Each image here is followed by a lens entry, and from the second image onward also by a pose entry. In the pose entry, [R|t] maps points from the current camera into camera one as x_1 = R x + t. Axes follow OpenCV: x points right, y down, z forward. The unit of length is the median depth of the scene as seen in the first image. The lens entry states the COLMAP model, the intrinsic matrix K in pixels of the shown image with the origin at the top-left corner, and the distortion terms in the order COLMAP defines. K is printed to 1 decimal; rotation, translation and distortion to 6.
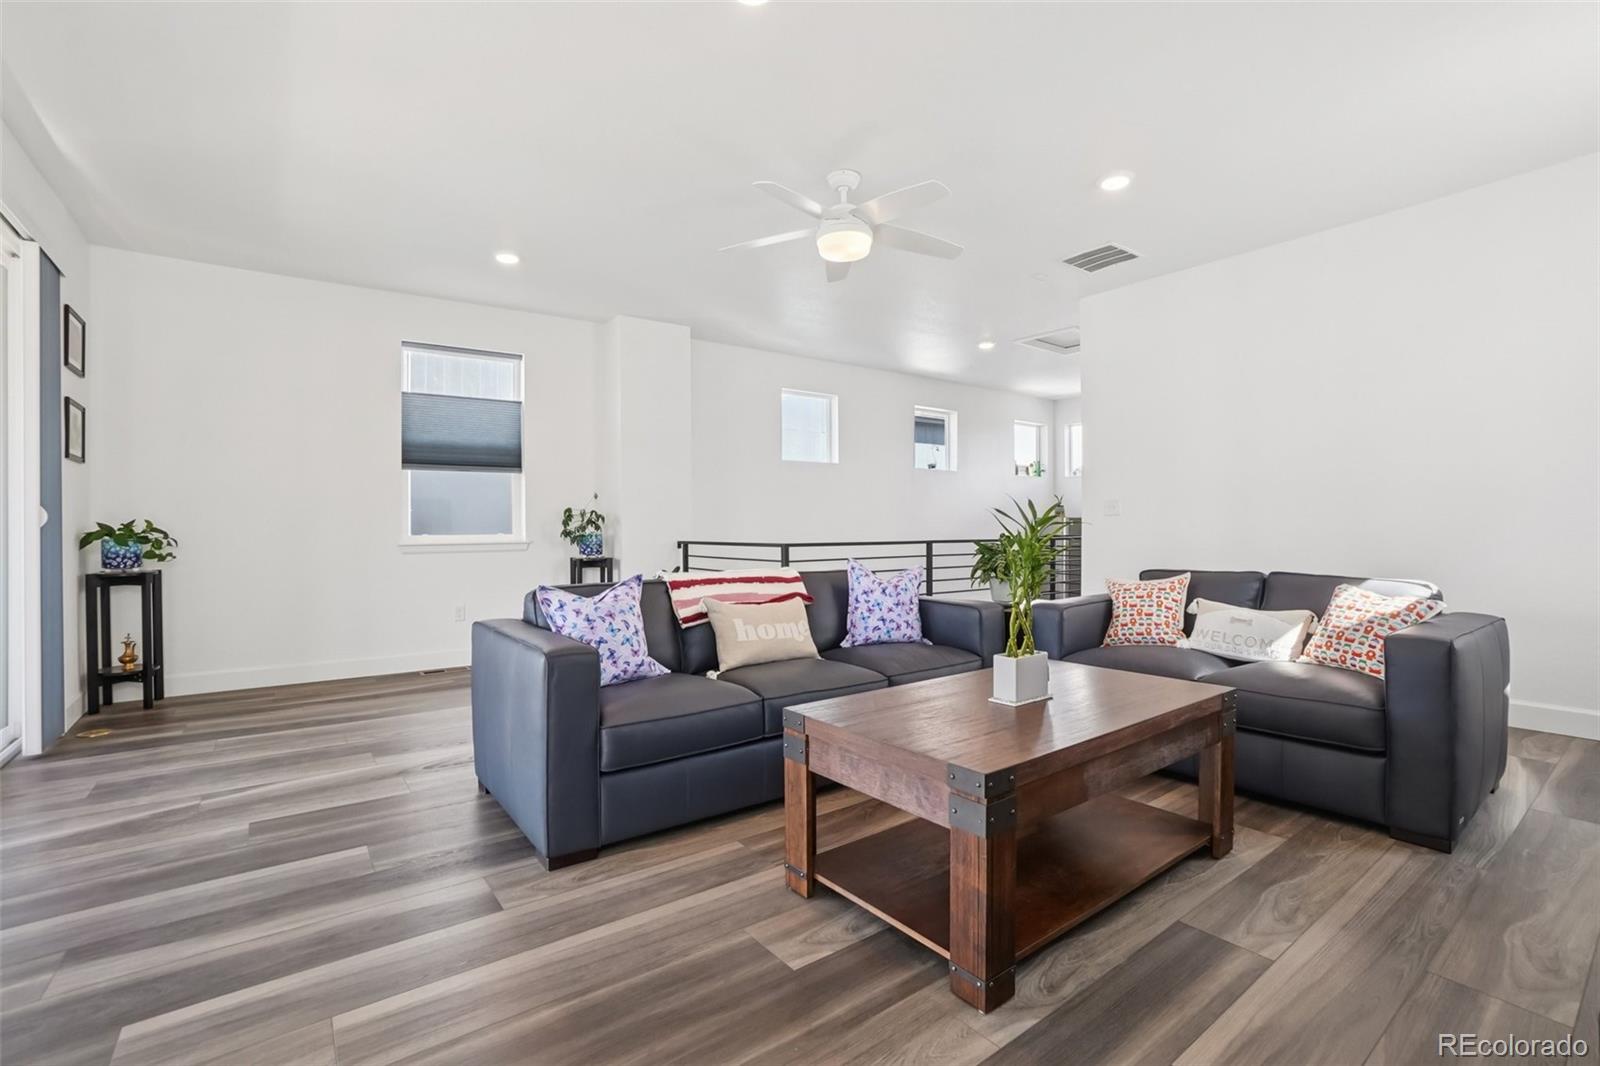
lens RADIAL K [[730.7, 0, 813.6], [0, 730.7, 525.0], [0, 0, 1]] dist [-0.017797, 0.002747]
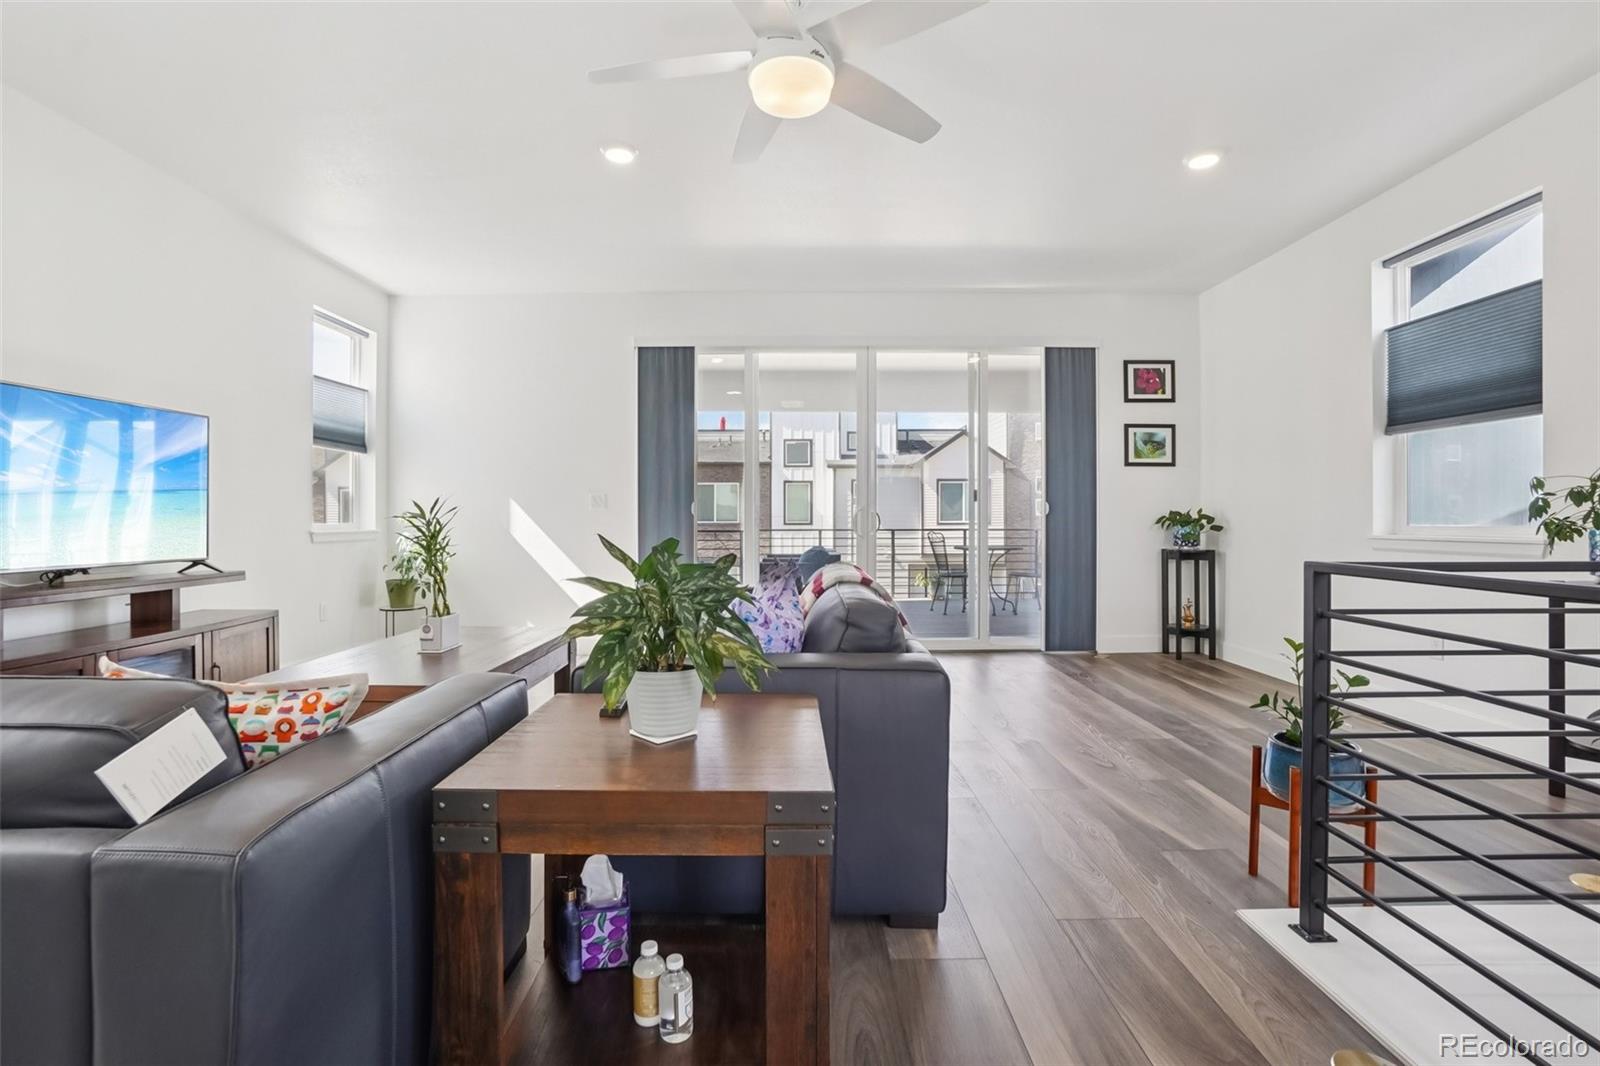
lens RADIAL K [[730.7, 0, 805.0], [0, 730.7, 509.9], [0, 0, 1]] dist [-0.017797, 0.002747]
pose [[-0.591410, 0.003913, -0.806361, 0.342348], [0.006710, 0.999977, -0.000069, -0.005009], [0.806343, -0.005452, -0.591423, 0.886102]]
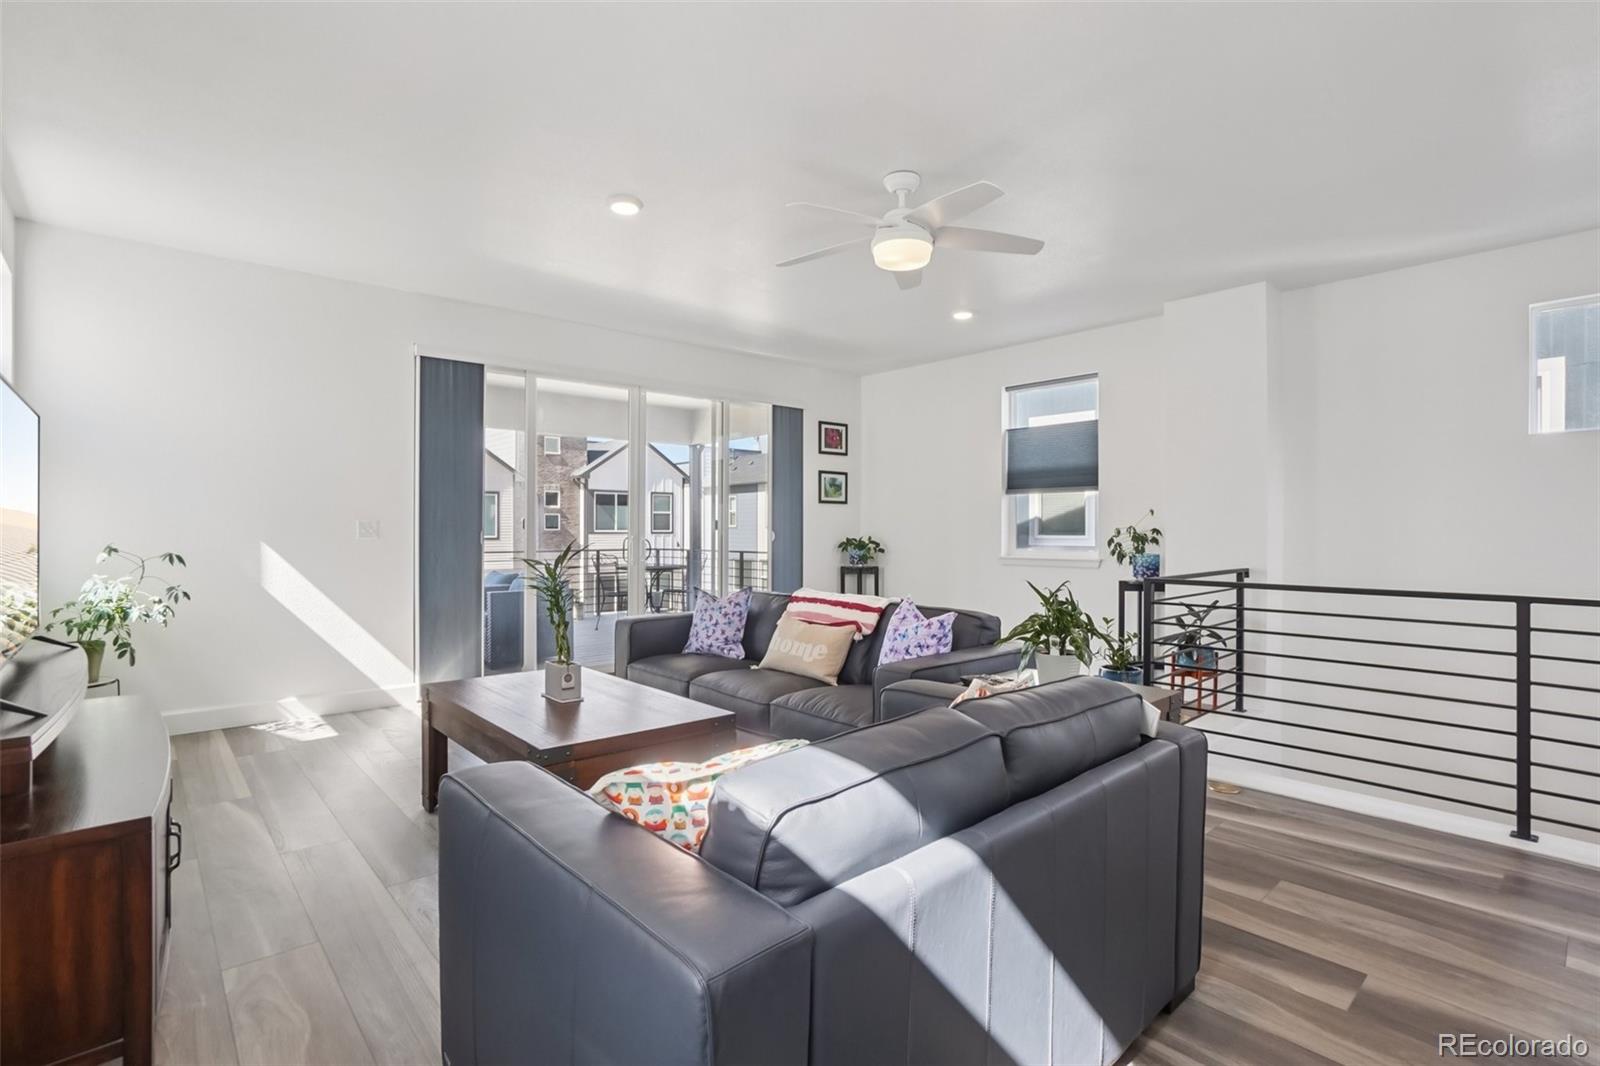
lens RADIAL K [[777.8, 0, 776.6], [0, 777.8, 527.2], [0, 0, 1]] dist [-0.026829, 0.002910]
pose [[0.076455, 0.006830, -0.997050, 0.633089], [-0.001486, 0.999976, 0.006736, -0.027735], [0.997072, 0.000966, 0.076463, 0.484029]]
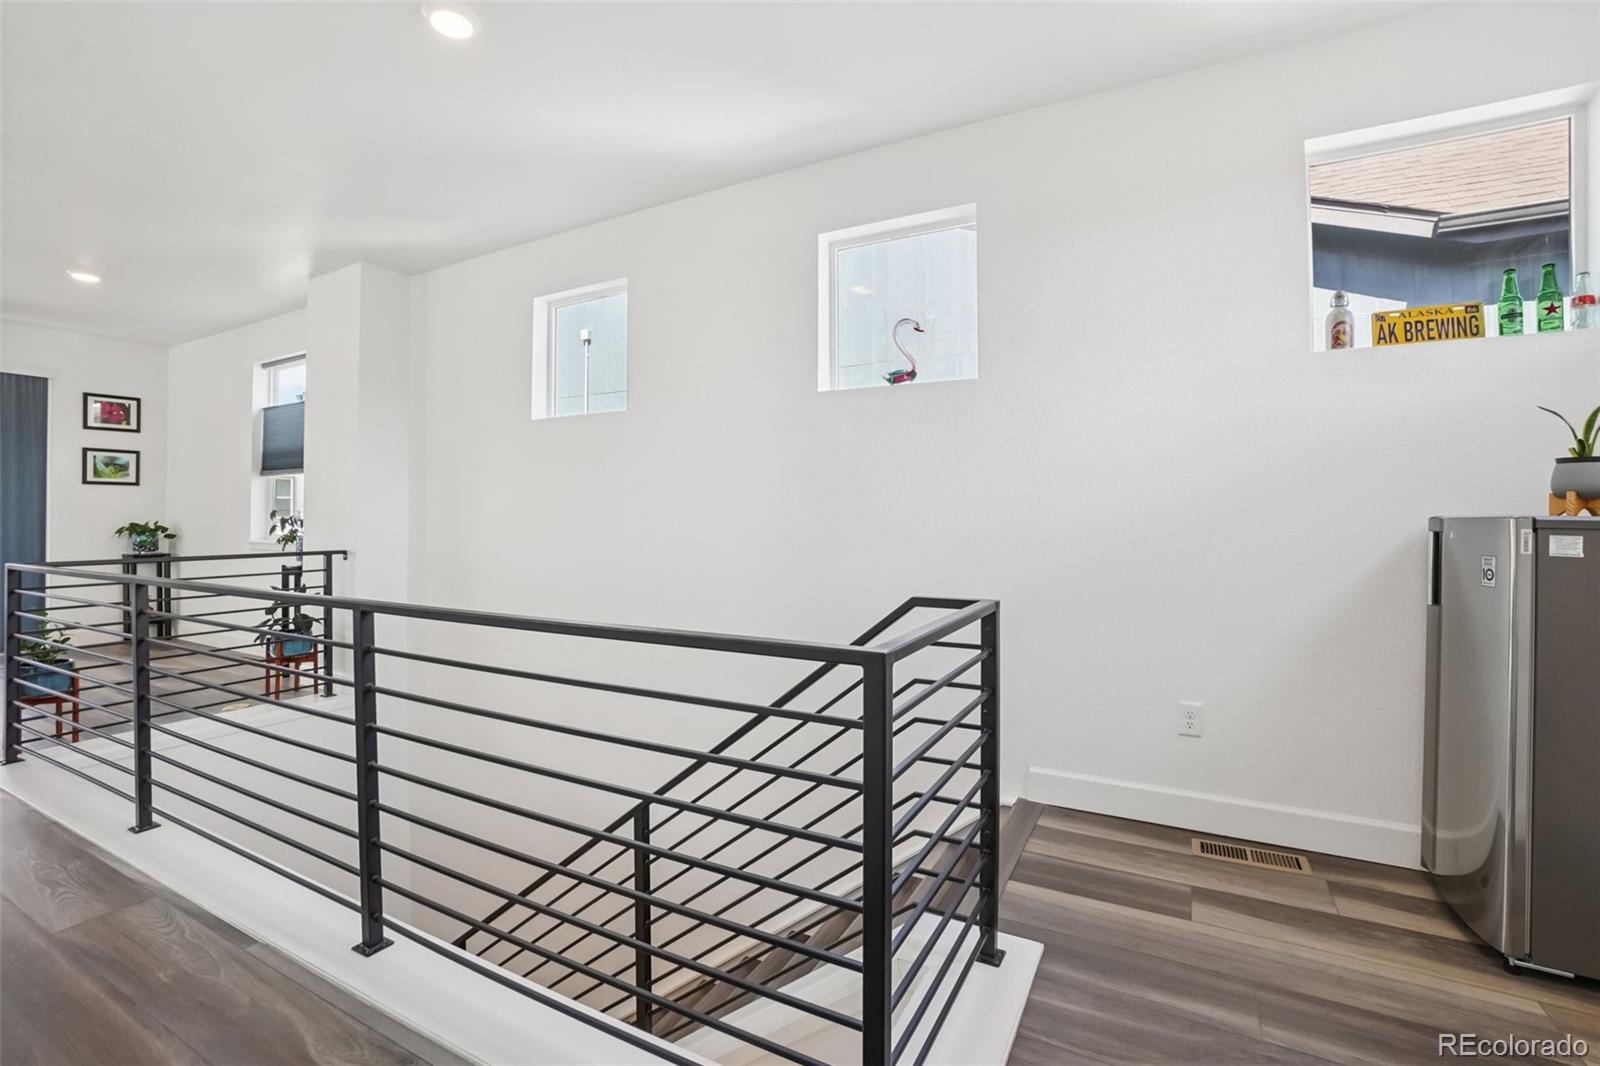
lens RADIAL K [[730.7, 0, 828.2], [0, 730.7, 505.4], [0, 0, 1]] dist [-0.017797, 0.002747]
pose [[0.402231, -0.005105, -0.915524, 0.774815], [-0.002220, 0.999976, -0.006551, -0.022891], [0.915535, 0.004668, 0.402210, 1.257639]]
